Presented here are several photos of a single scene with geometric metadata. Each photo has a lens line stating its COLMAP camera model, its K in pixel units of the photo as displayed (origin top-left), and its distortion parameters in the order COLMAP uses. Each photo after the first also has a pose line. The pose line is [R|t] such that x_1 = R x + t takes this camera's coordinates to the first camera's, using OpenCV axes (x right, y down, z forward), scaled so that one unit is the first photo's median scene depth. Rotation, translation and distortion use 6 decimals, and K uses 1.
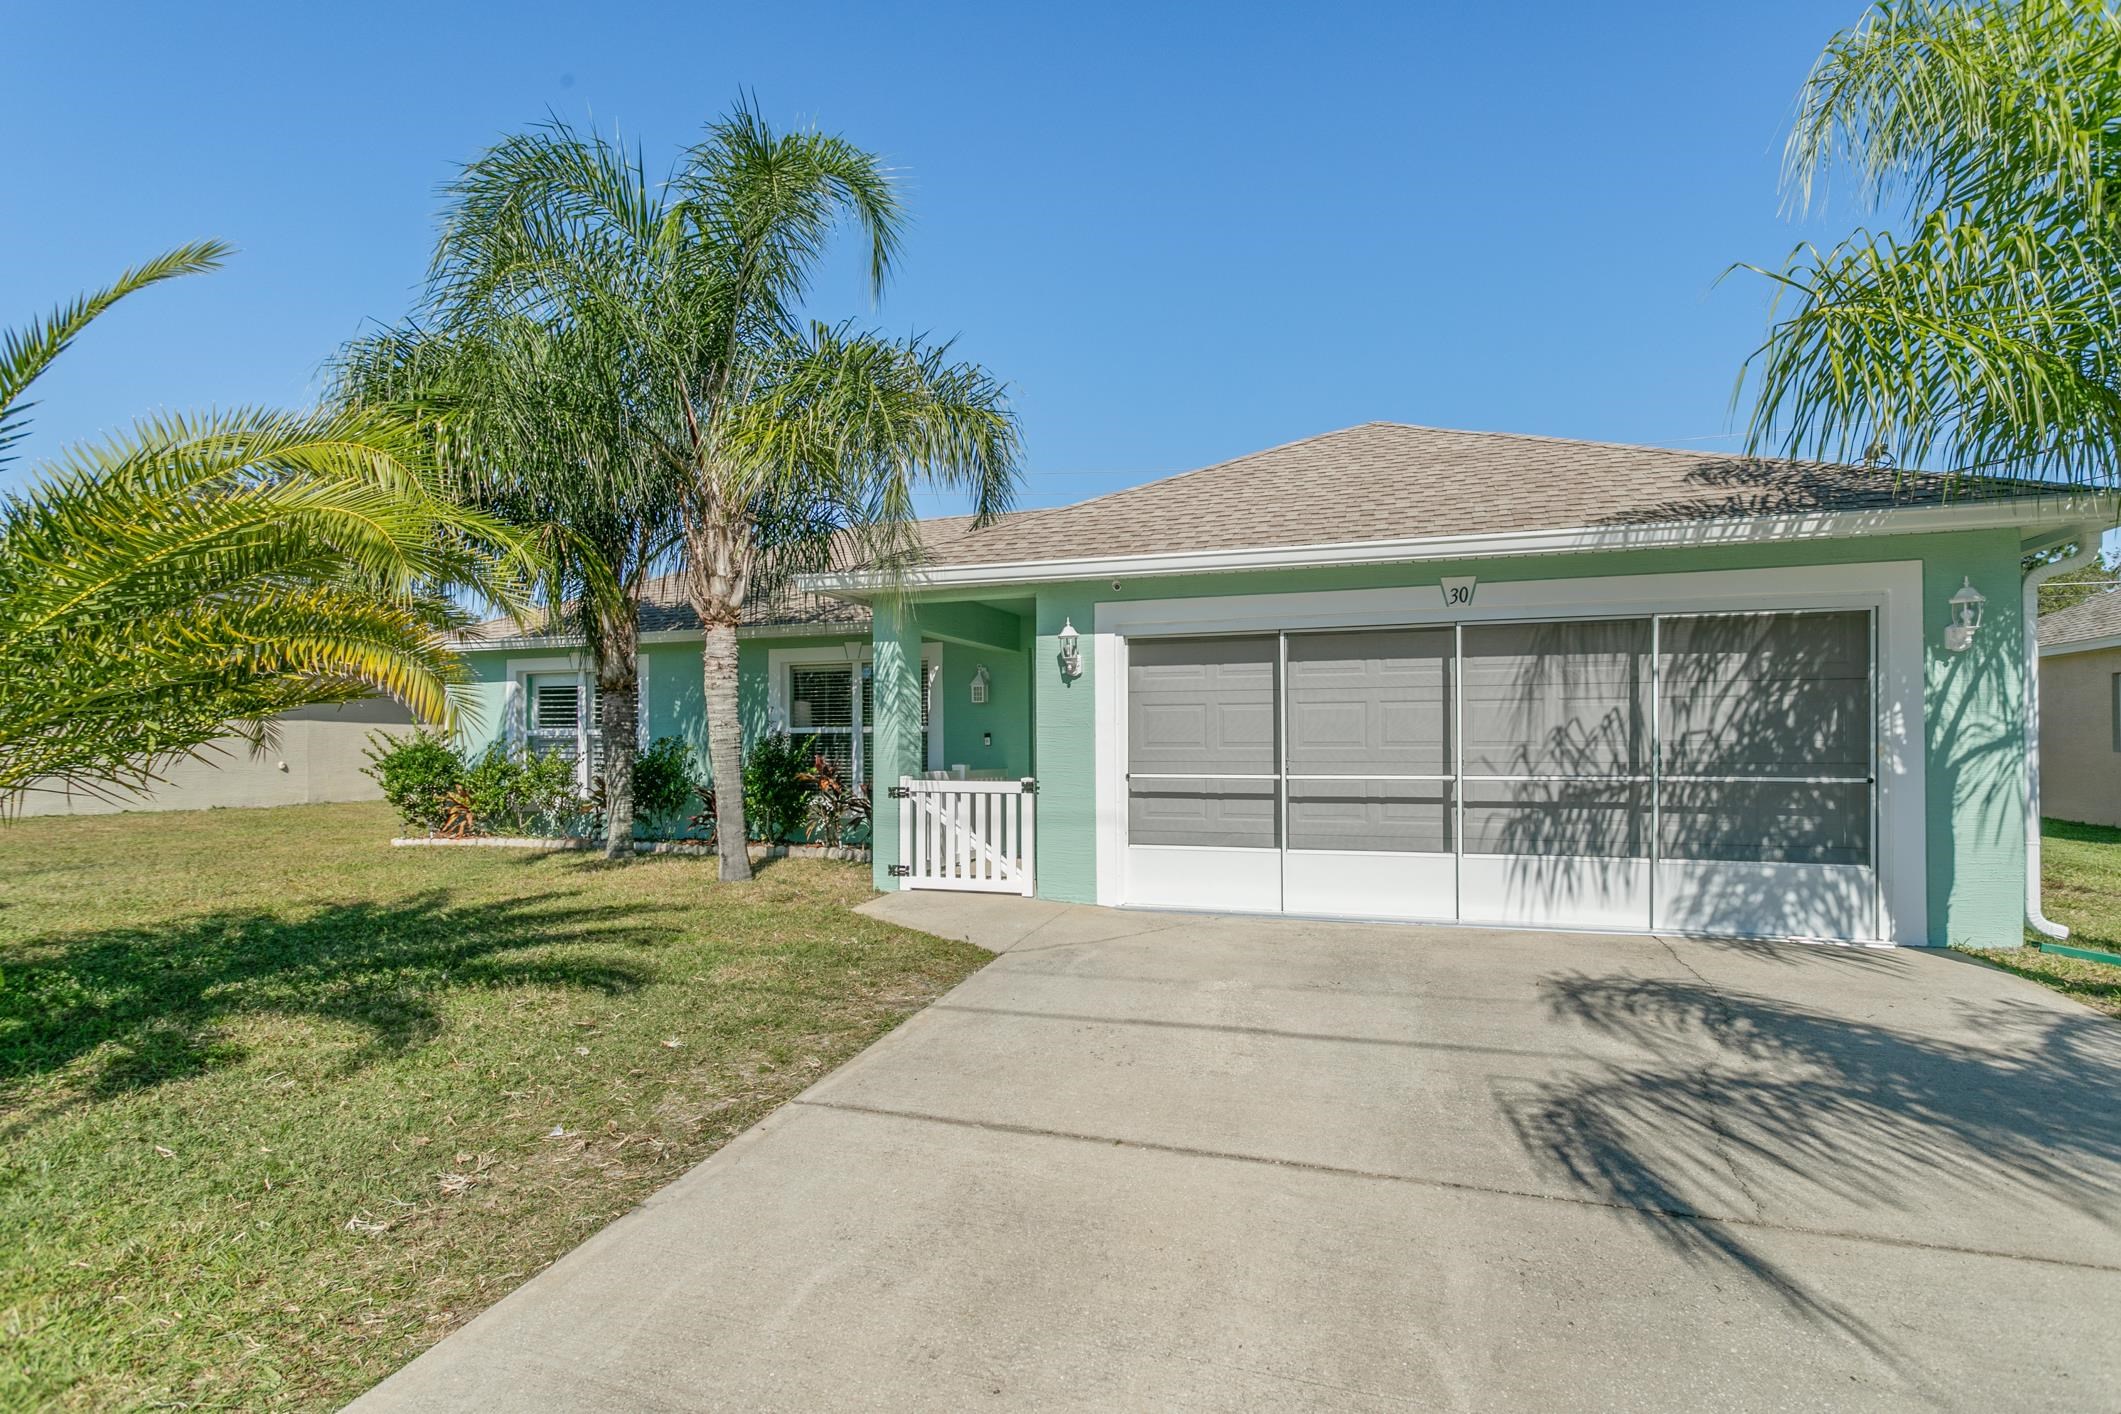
lens RADIAL K [[1051.6, 0, 1078.2], [0, 1051.6, 749.9], [0, 0, 1]] dist [-0.003009, -0.002892]
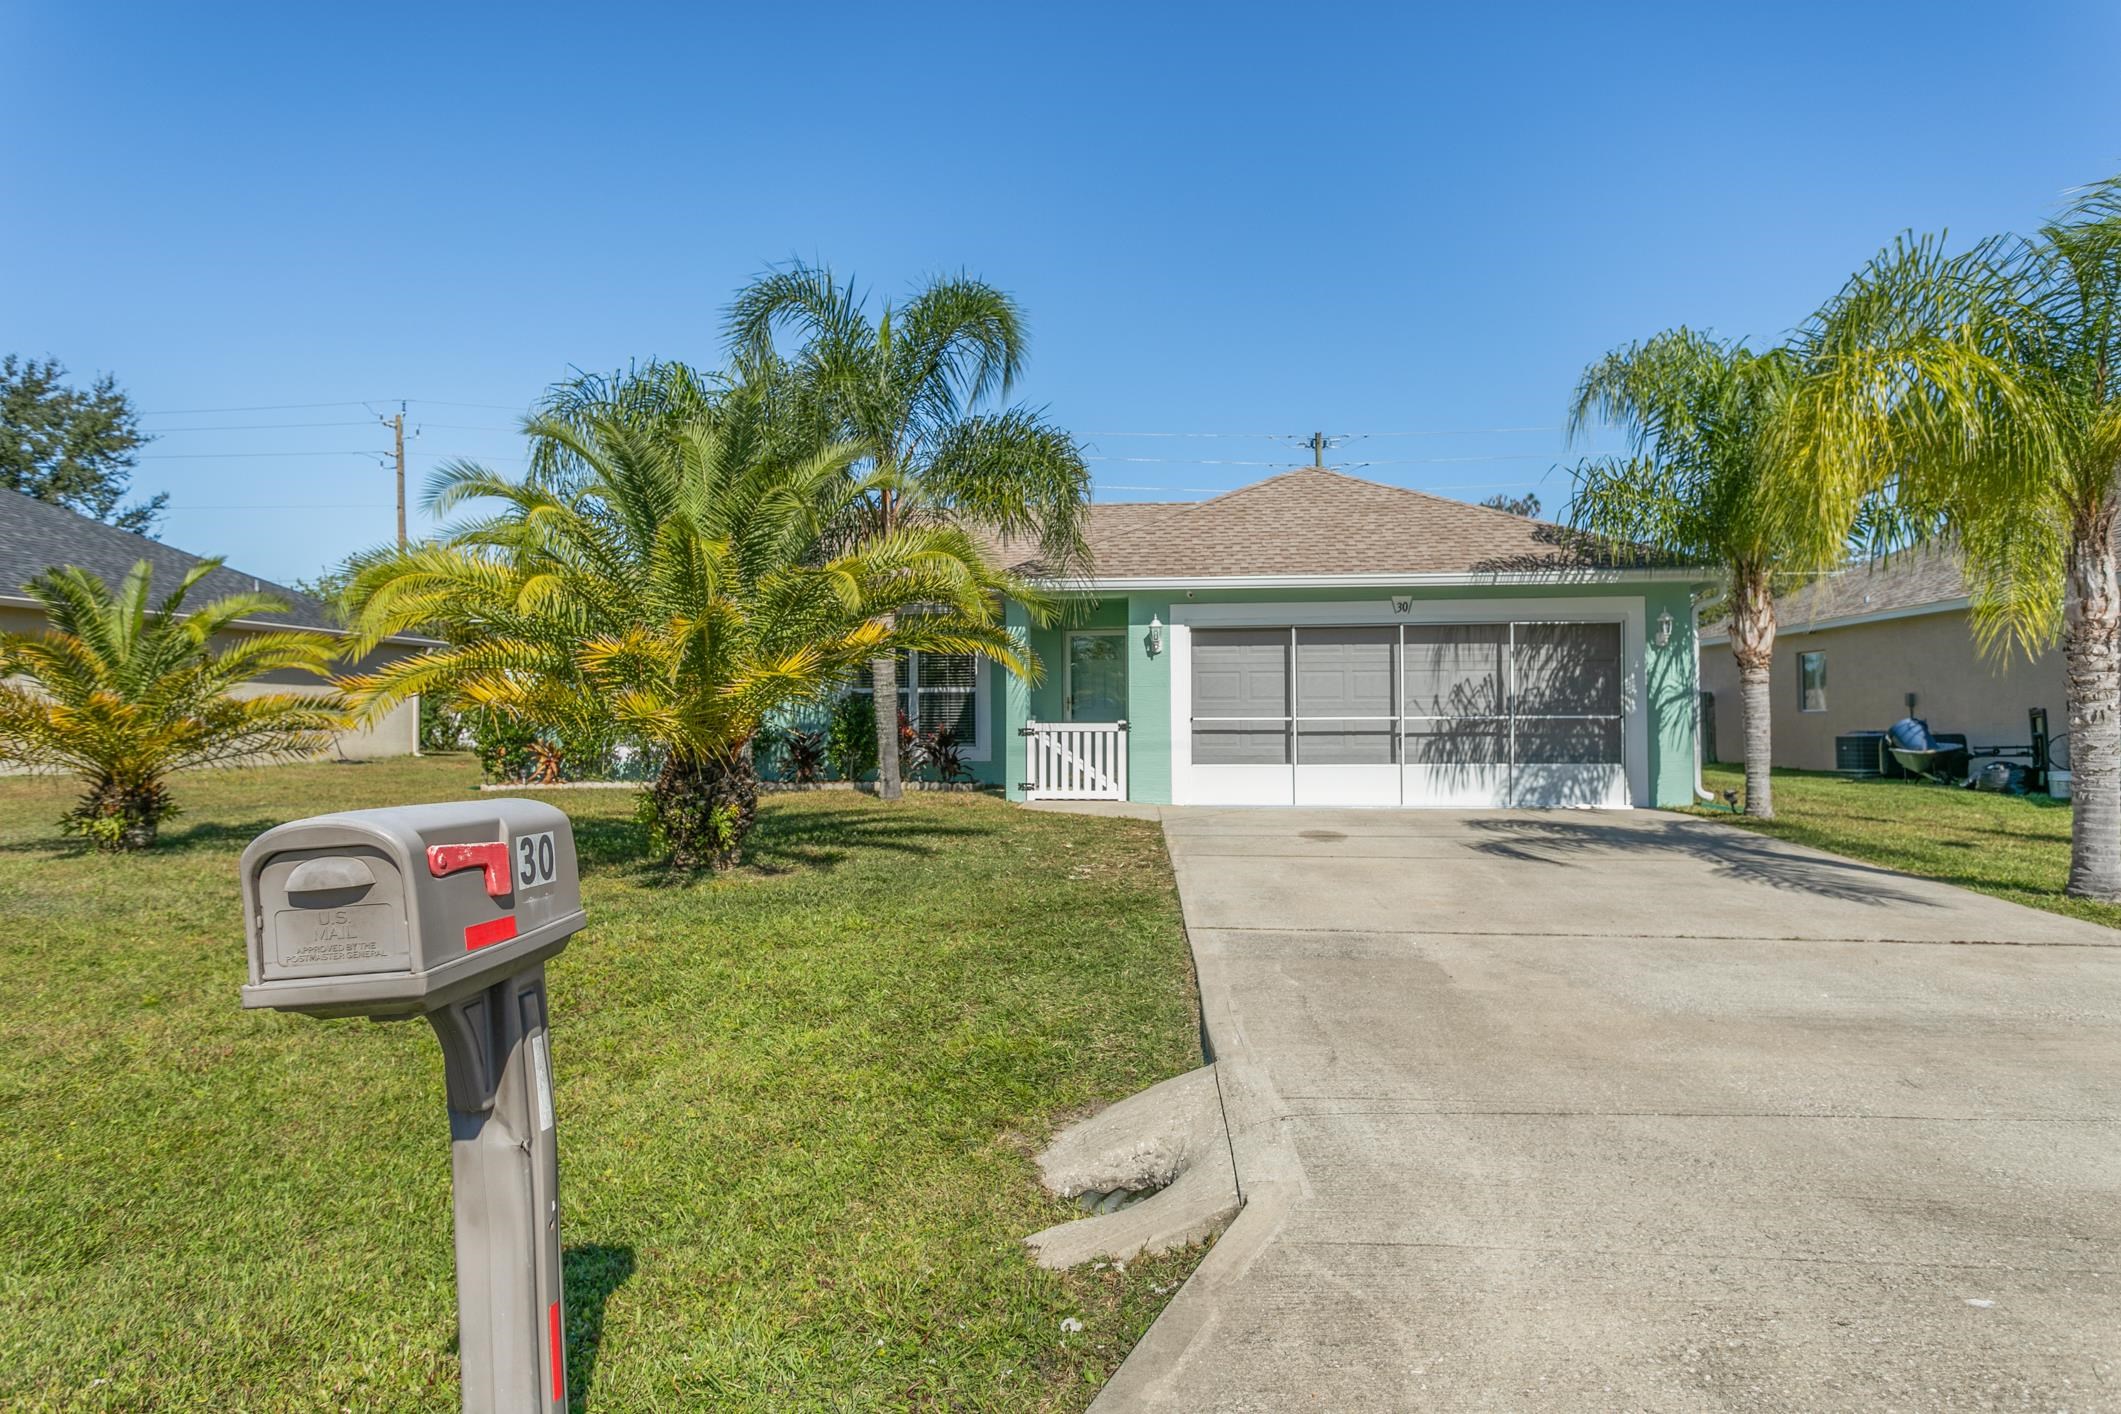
lens RADIAL K [[1278.4, 0, 1083.4], [0, 1278.4, 729.0], [0, 0, 1]] dist [-0.007501, 0.001208]
pose [[0.976805, -0.002313, 0.214116, -0.499800], [0.002216, 0.999997, 0.000692, 0.037797], [-0.214117, -0.000201, 0.976808, -0.768116]]
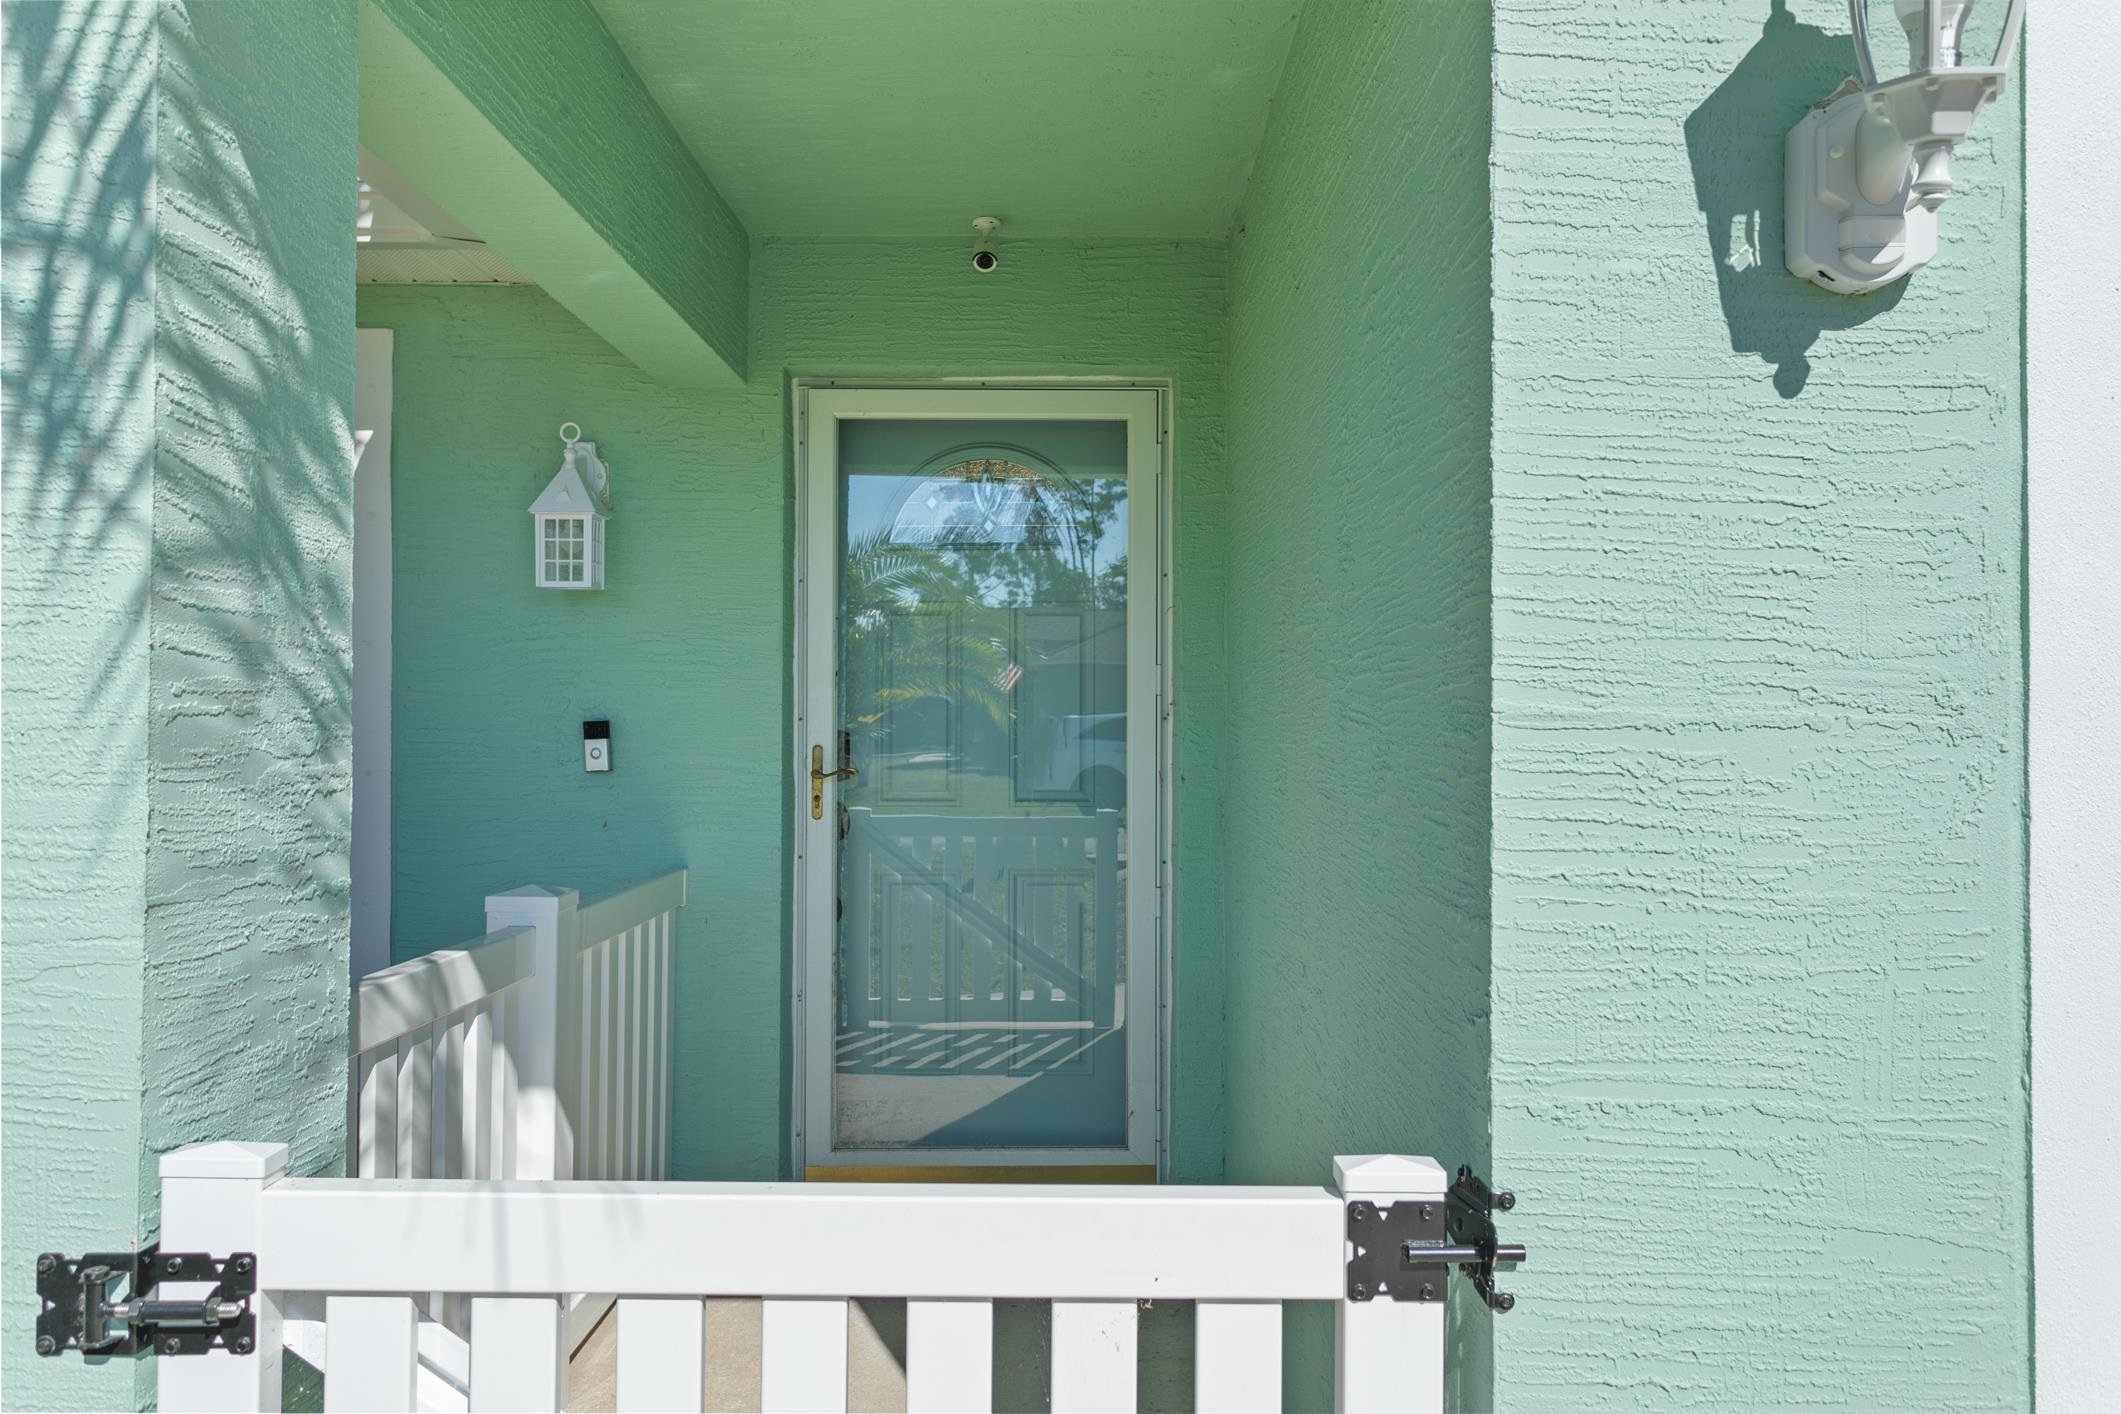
lens RADIAL K [[1688.1, 0, 1059.2], [0, 1688.1, 701.2], [0, 0, 1]] dist [0.001704, -0.000735]
pose [[0.953113, 0.013198, 0.302325, -0.143255], [-0.008616, 0.999827, -0.016483, -0.021287], [-0.302490, 0.013105, 0.953062, 0.855826]]
